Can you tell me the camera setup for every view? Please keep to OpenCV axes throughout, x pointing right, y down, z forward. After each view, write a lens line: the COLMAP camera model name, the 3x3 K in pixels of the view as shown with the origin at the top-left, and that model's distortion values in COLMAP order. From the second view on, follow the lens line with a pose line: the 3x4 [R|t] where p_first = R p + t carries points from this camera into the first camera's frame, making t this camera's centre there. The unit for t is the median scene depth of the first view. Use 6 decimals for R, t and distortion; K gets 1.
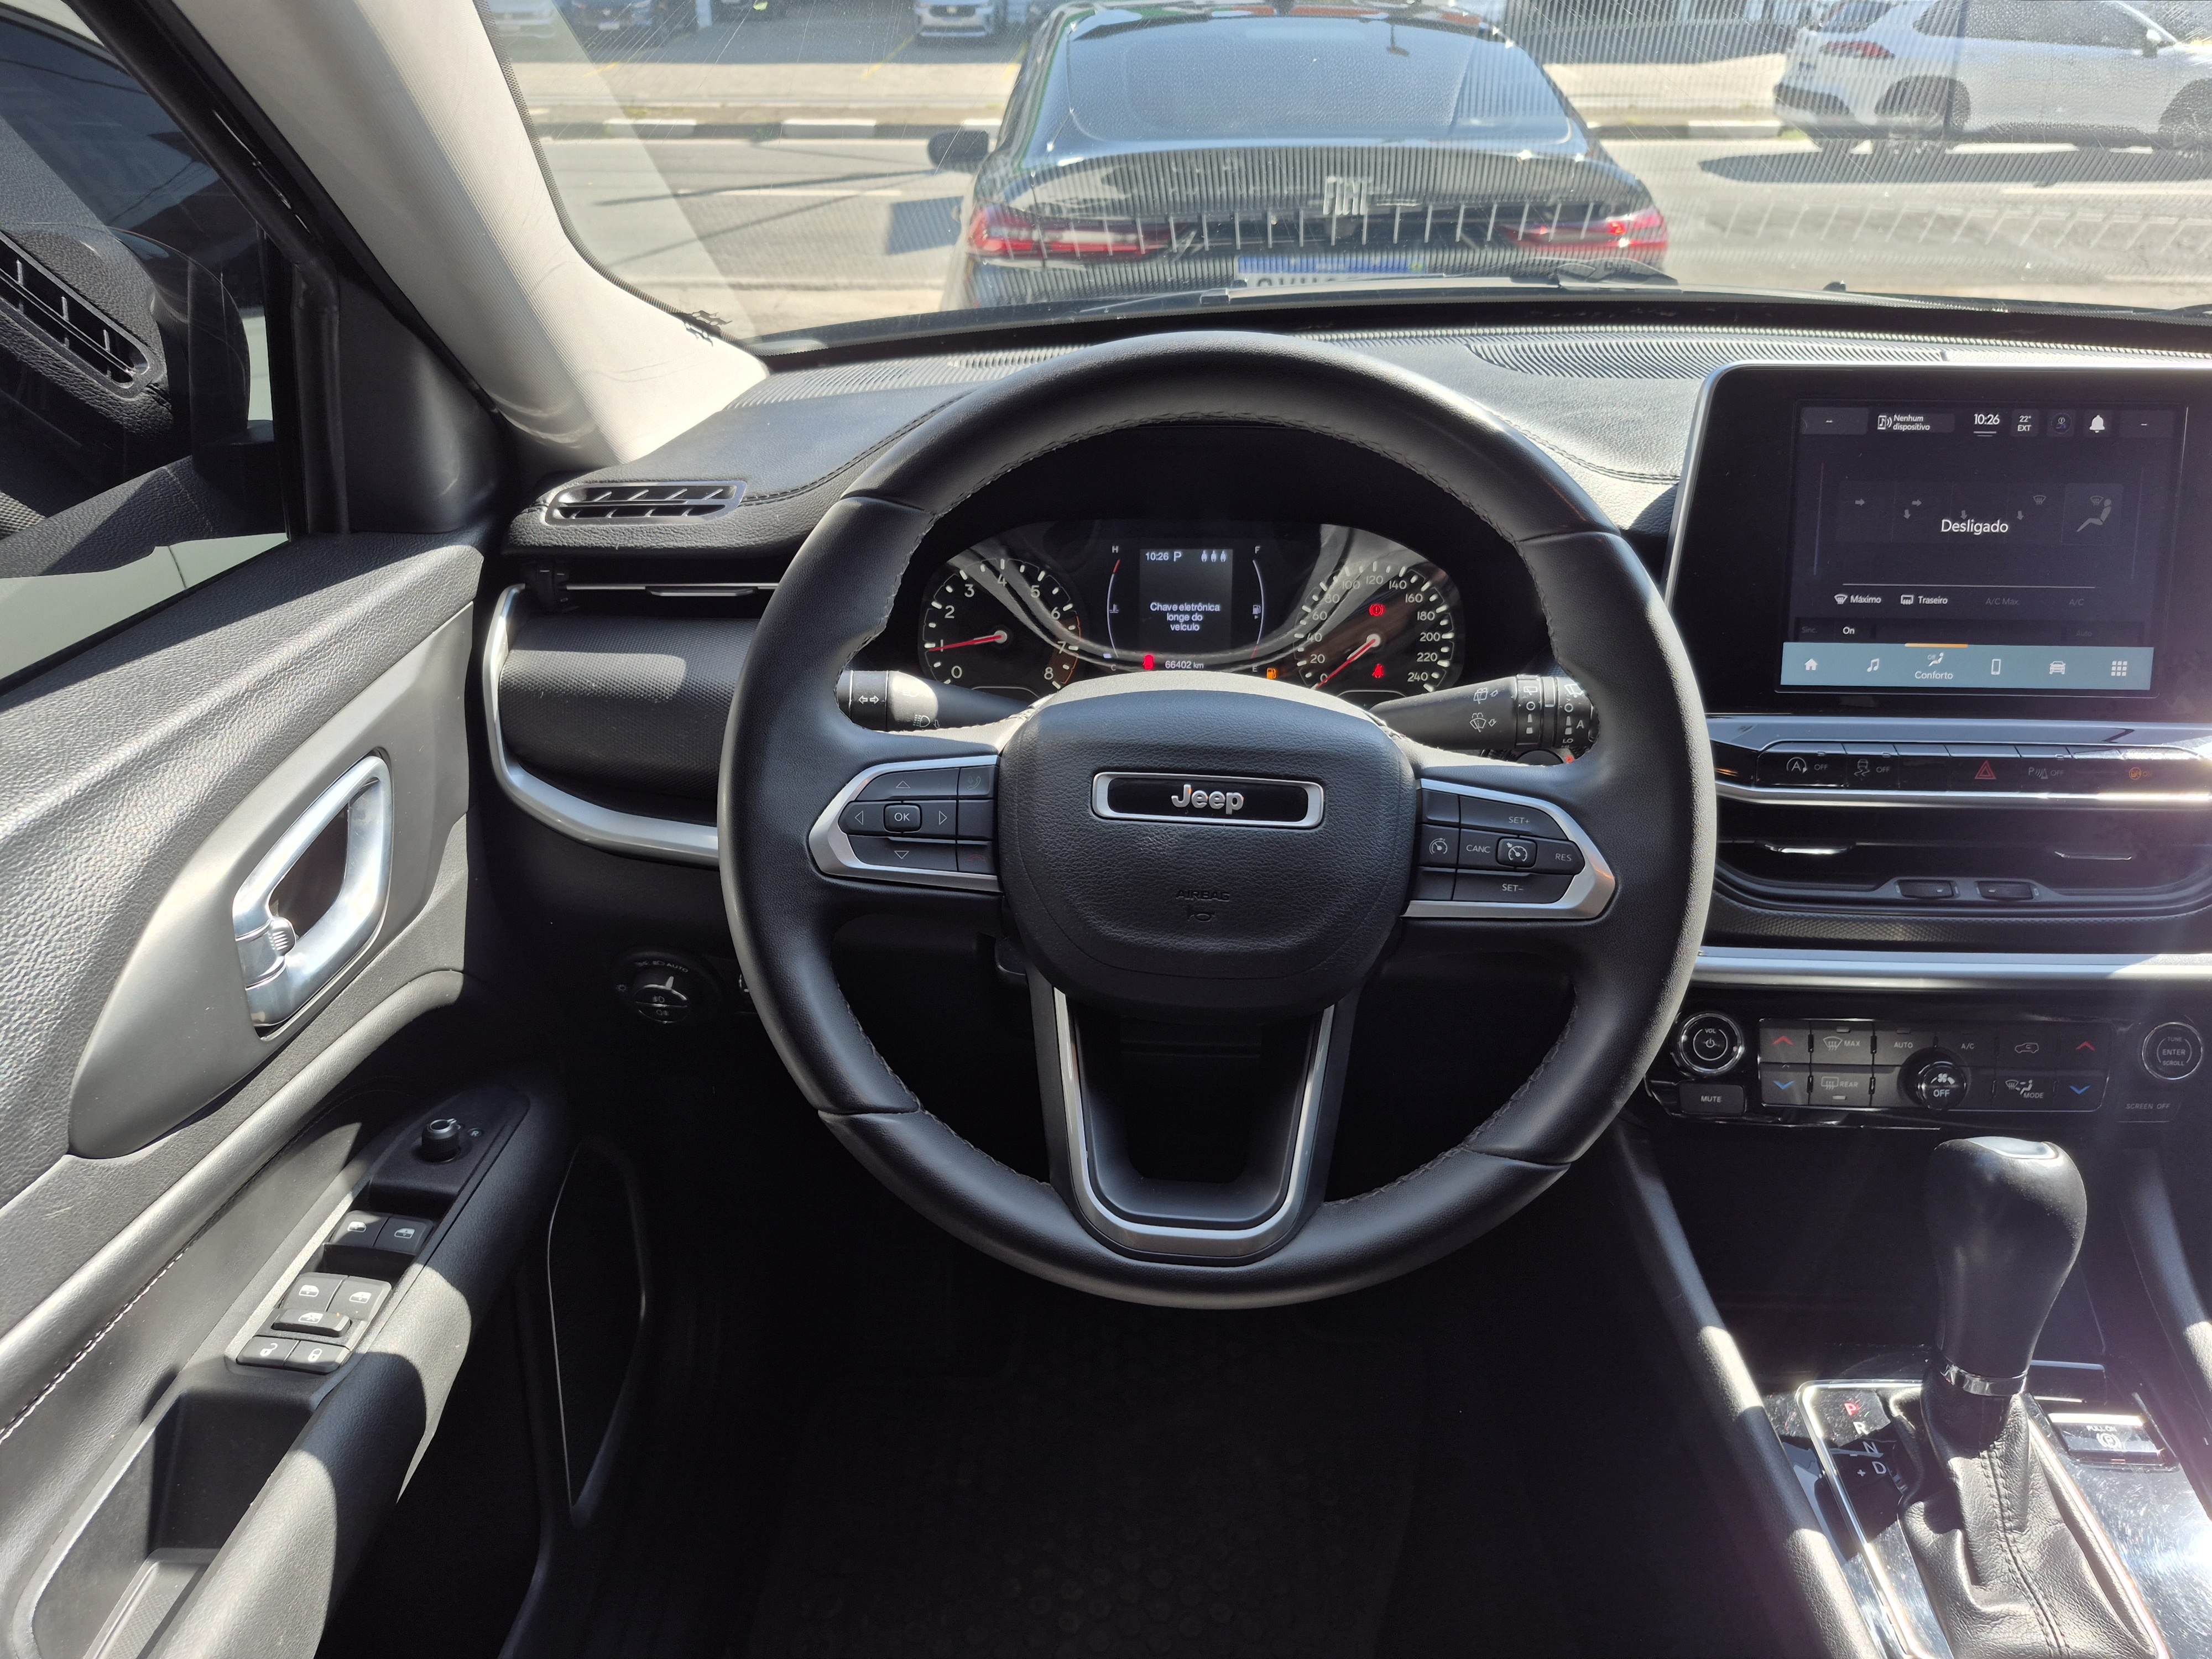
lens RADIAL K [[1604.4, 0, 1108.9], [0, 1604.4, 838.0], [0, 0, 1]] dist [0.073951, -0.097223]
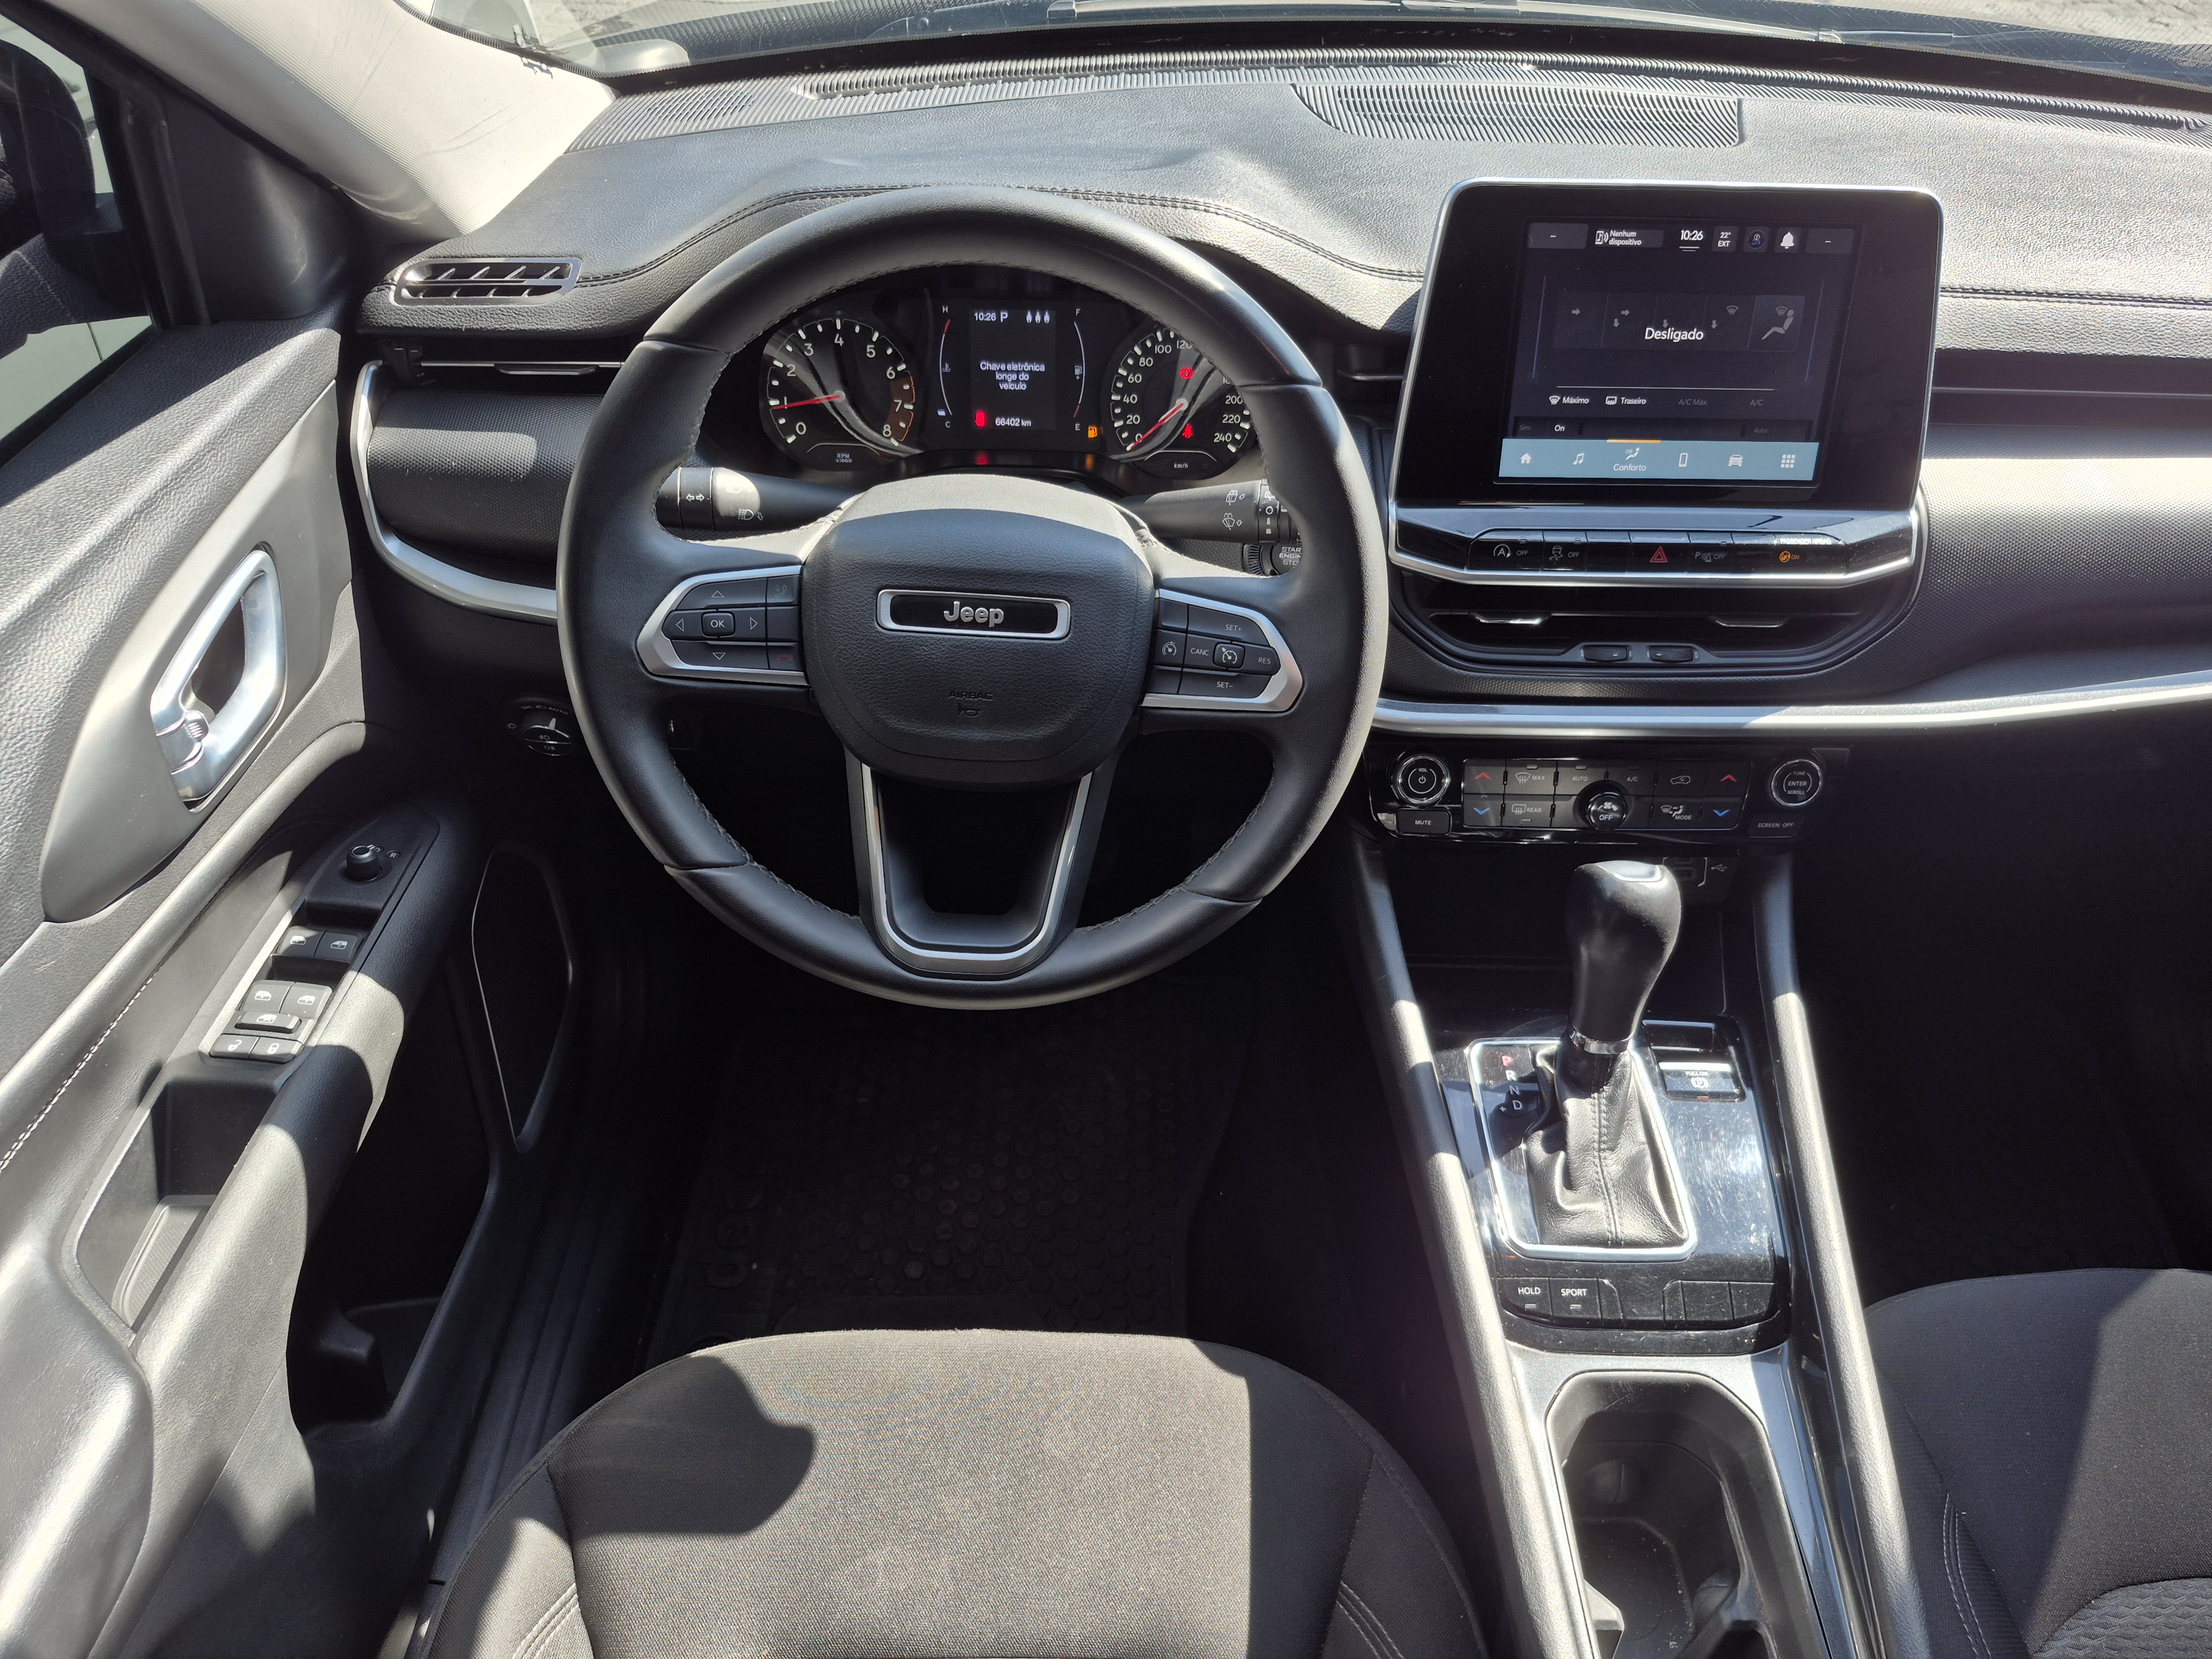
lens RADIAL K [[1494.8, 0, 1101.8], [0, 1494.8, 888.6], [0, 0, 1]] dist [0.110568, -0.163057]
pose [[0.998699, -0.007555, 0.050429, 0.076290], [-0.005323, 0.968114, 0.250454, -0.082440], [-0.050713, -0.250397, 0.966814, -0.113728]]
